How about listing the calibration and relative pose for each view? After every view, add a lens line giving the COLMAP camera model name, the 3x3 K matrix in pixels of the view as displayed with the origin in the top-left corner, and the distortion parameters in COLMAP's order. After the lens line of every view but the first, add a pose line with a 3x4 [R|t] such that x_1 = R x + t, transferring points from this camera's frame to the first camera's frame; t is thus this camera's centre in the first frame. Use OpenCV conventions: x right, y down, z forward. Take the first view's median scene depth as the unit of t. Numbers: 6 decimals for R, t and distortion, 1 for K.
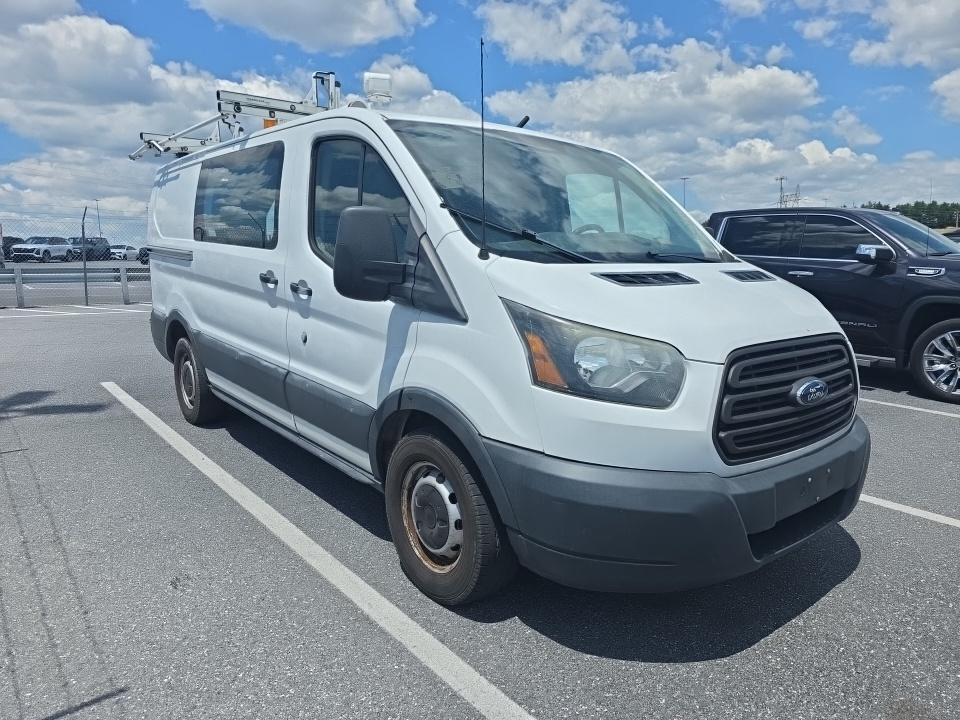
lens RADIAL K [[648.8, 0, 487.2], [0, 648.8, 353.3], [0, 0, 1]] dist [0.051907, -0.048284]
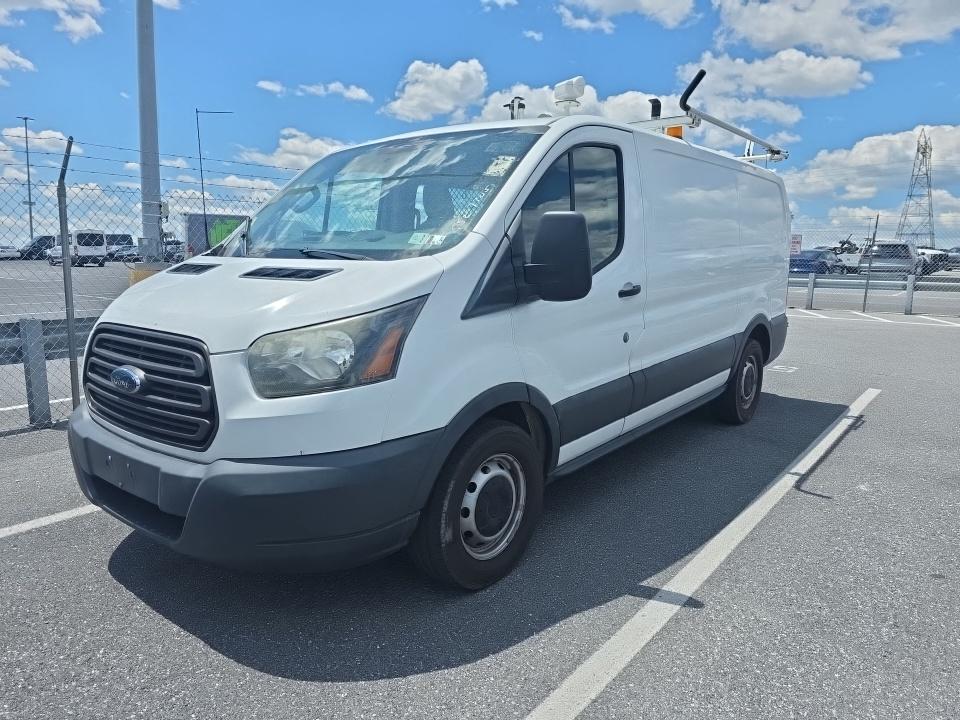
lens RADIAL K [[647.0, 0, 504.5], [0, 647.0, 361.4], [0, 0, 1]] dist [0.094080, -0.087110]
pose [[0.211188, 0.149987, -0.965869, 1.306549], [-0.154991, 0.980793, 0.118416, -0.149247], [0.965079, 0.124693, 0.230379, 1.070986]]
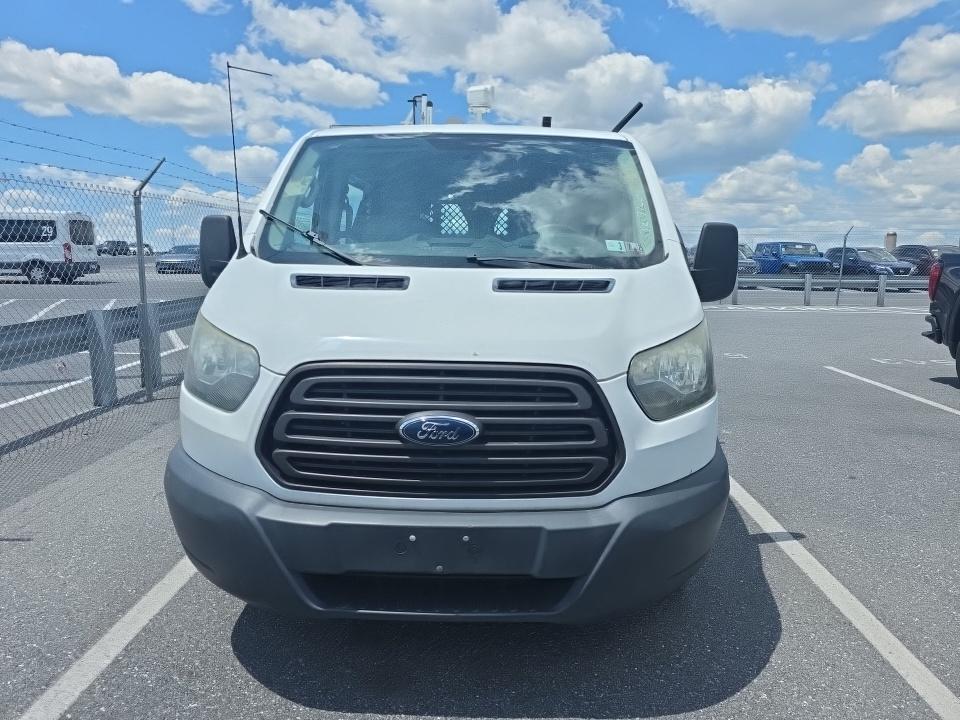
lens RADIAL K [[648.8, 0, 487.2], [0, 648.8, 353.3], [0, 0, 1]] dist [0.051907, -0.048284]
pose [[0.759914, 0.095647, -0.642949, 0.832033], [-0.101489, 0.994443, 0.027983, -0.049305], [0.642052, 0.043987, 0.765398, 0.340497]]
